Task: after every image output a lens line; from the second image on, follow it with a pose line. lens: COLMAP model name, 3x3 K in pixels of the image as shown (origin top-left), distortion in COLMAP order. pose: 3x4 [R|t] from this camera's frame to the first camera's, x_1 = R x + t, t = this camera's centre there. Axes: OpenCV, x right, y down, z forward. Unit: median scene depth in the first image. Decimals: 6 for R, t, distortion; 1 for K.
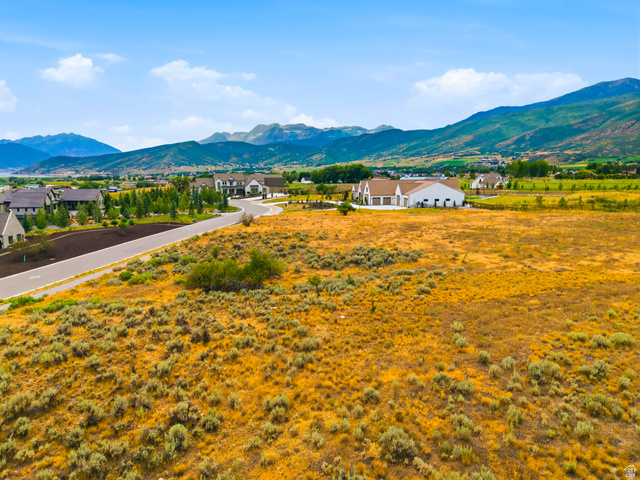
lens RADIAL K [[476.7, 0, 323.2], [0, 476.7, 239.6], [0, 0, 1]] dist [0.090290, -0.099939]
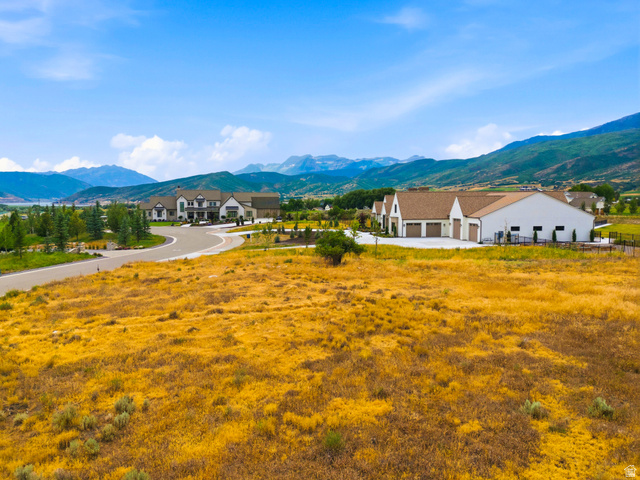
lens RADIAL K [[471.7, 0, 315.1], [0, 471.7, 240.7], [0, 0, 1]] dist [0.088745, -0.098154]
pose [[0.996488, 0.007762, -0.083373, 0.031640], [-0.012666, 0.998210, -0.058452, -0.024596], [0.082770, 0.059302, 0.994803, 0.318303]]
